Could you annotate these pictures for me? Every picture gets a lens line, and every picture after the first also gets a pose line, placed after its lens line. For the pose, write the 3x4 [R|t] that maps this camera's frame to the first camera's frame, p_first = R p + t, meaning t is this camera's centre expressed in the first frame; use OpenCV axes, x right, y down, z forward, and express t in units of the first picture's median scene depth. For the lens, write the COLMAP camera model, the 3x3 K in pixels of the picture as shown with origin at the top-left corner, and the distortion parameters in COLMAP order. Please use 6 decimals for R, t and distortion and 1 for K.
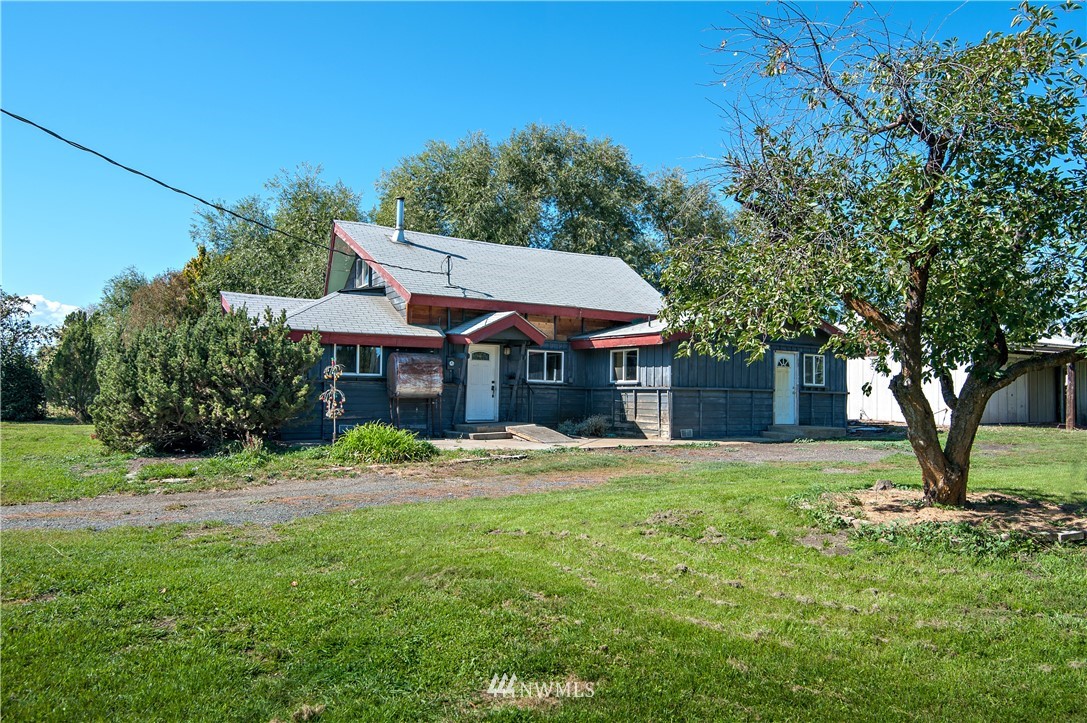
lens RADIAL K [[787.7, 0, 542.9], [0, 787.7, 367.1], [0, 0, 1]] dist [0.008554, 0.001573]
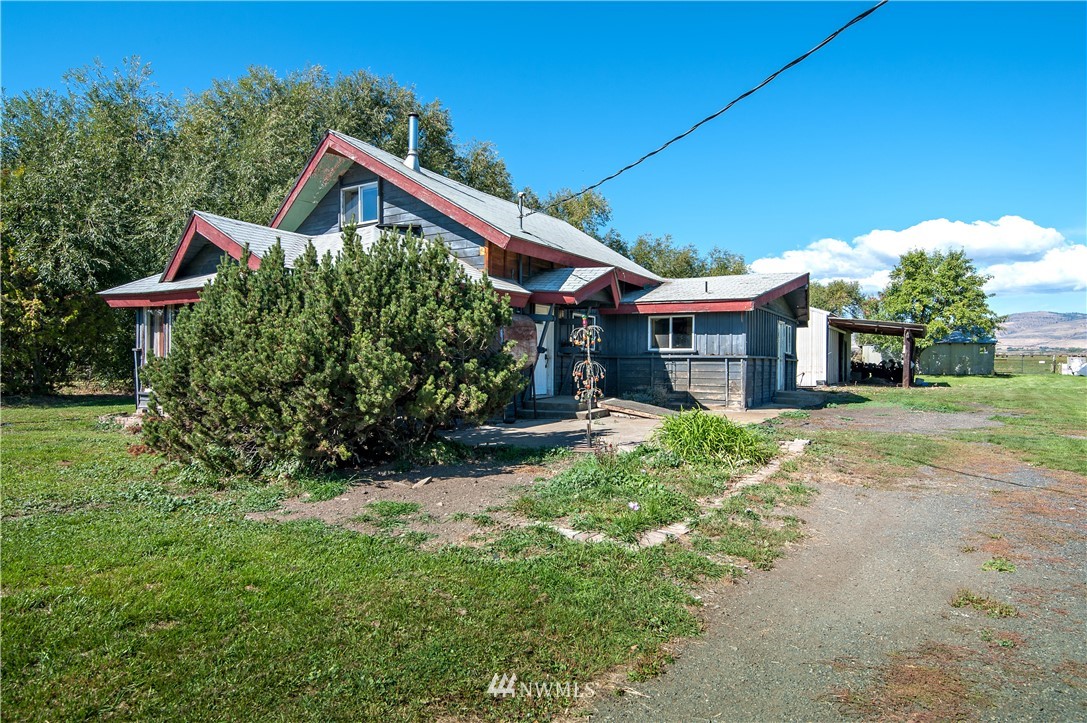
lens RADIAL K [[680.5, 0, 543.6], [0, 680.5, 358.9], [0, 0, 1]] dist [-0.002045, -0.000155]
pose [[0.867343, -0.003494, 0.497699, -0.446293], [-0.013264, 0.999458, 0.030132, 0.006923], [-0.497534, -0.032736, 0.866826, 0.374851]]
